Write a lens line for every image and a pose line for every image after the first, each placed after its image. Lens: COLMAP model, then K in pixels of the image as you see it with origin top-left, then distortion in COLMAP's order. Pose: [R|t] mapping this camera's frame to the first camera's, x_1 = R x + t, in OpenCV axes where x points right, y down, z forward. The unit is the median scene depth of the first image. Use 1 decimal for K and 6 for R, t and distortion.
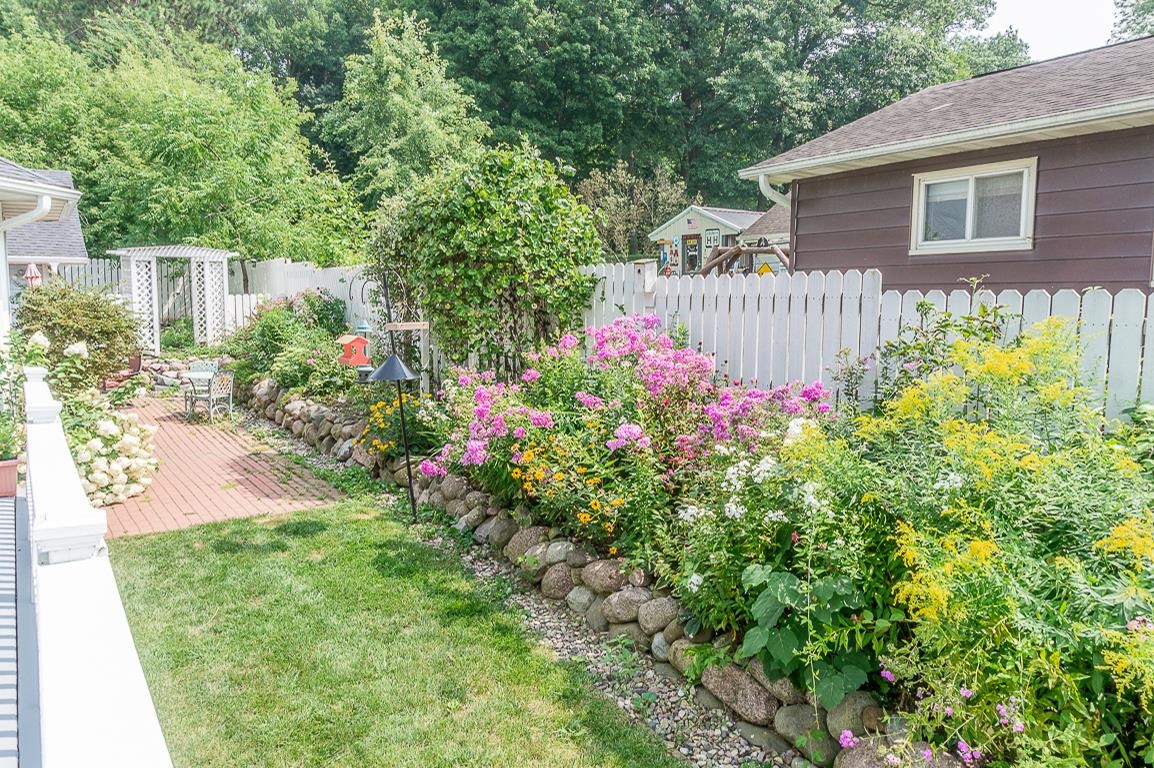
lens RADIAL K [[787.2, 0, 579.1], [0, 787.2, 396.5], [0, 0, 1]] dist [-0.001613, -0.036328]
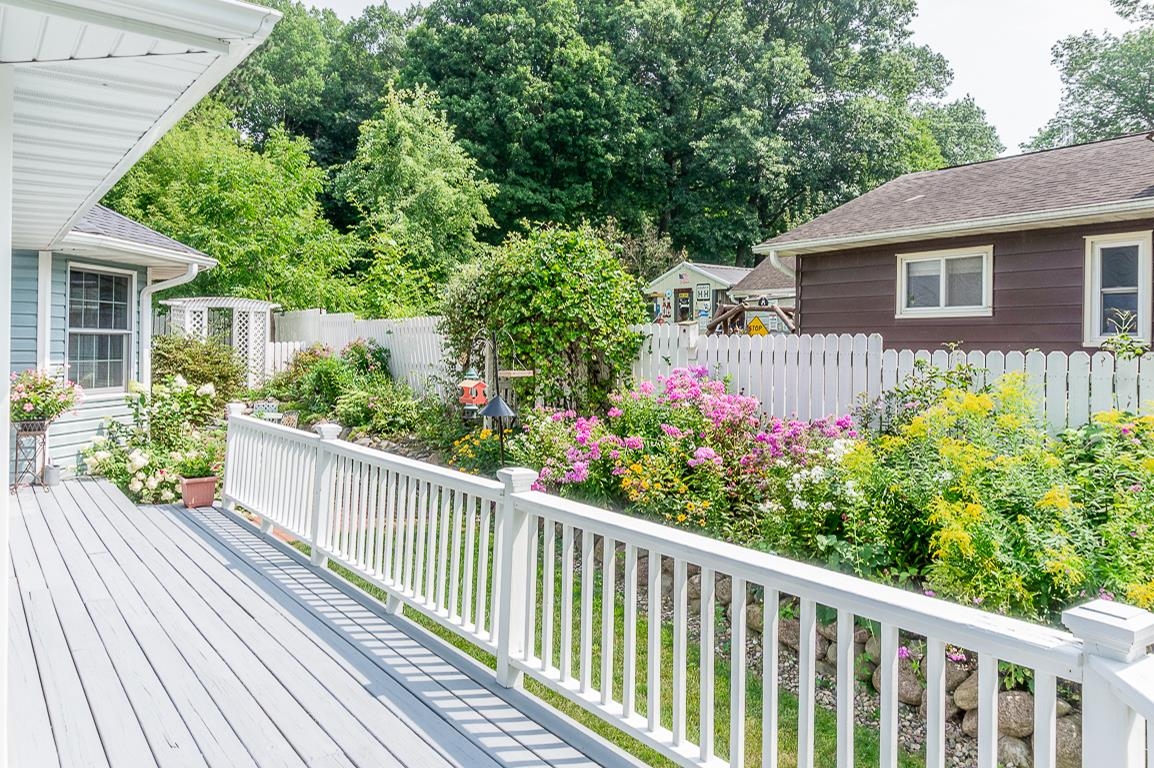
lens RADIAL K [[809.9, 0, 579.4], [0, 809.9, 358.5], [0, 0, 1]] dist [-0.000634, -0.057484]
pose [[0.999169, 0.007302, 0.040100, -0.065642], [-0.002989, 0.994297, -0.106601, 0.010130], [-0.040649, 0.106392, 0.993493, -0.121913]]
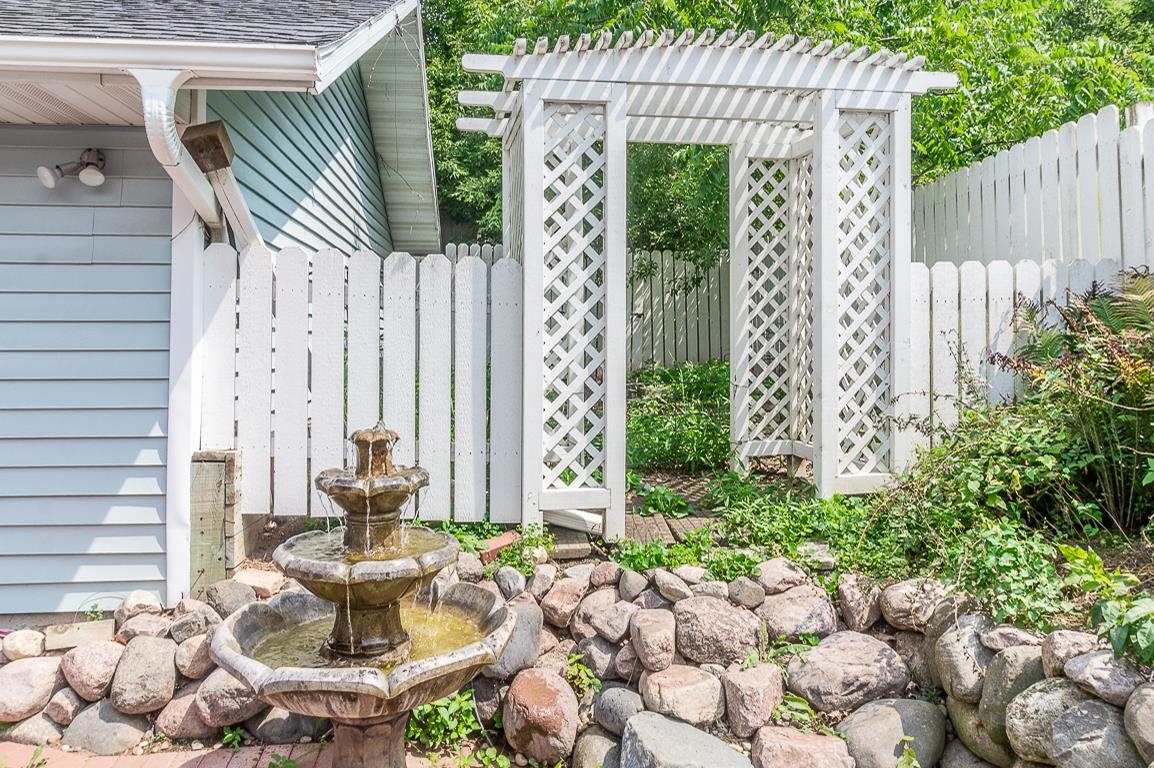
lens RADIAL K [[787.2, 0, 579.1], [0, 787.2, 396.5], [0, 0, 1]] dist [-0.001613, -0.036328]
pose [[0.878012, 0.023182, -0.478076, -0.424716], [-0.049196, 0.997907, -0.041964, -0.078257], [0.476103, 0.060364, 0.877315, 0.769066]]
